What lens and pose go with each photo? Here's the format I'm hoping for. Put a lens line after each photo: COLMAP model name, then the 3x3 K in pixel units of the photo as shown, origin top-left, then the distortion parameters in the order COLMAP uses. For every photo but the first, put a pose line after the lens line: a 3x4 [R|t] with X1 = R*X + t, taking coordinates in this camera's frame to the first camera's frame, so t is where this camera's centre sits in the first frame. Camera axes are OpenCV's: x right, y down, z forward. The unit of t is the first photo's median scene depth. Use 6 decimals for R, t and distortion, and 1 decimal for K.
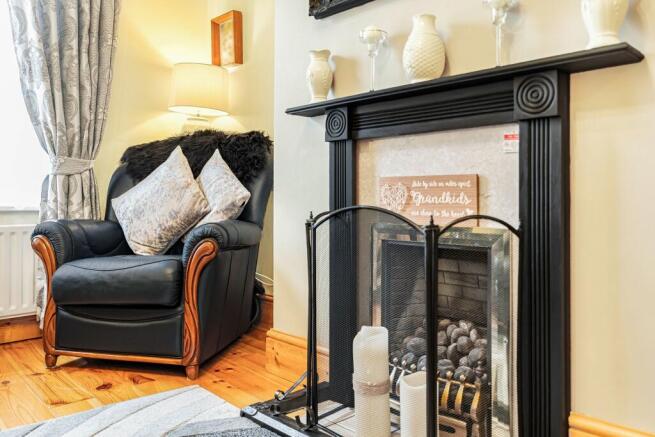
lens RADIAL K [[520.7, 0, 325.9], [0, 520.7, 218.8], [0, 0, 1]] dist [-0.008218, 0.011963]
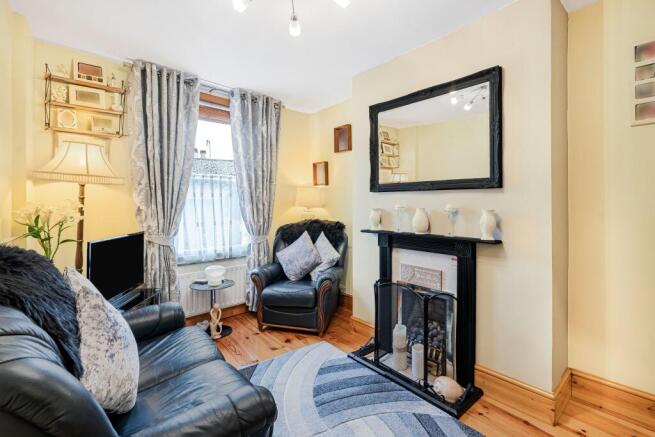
lens RADIAL K [[299.7, 0, 331.1], [0, 299.7, 214.7], [0, 0, 1]] dist [0.001019, 0.000168]
pose [[0.999360, 0.001700, -0.035744, -0.159644], [-0.001441, 0.999972, 0.007282, -0.280162], [0.035755, -0.007226, 0.999334, -0.405503]]
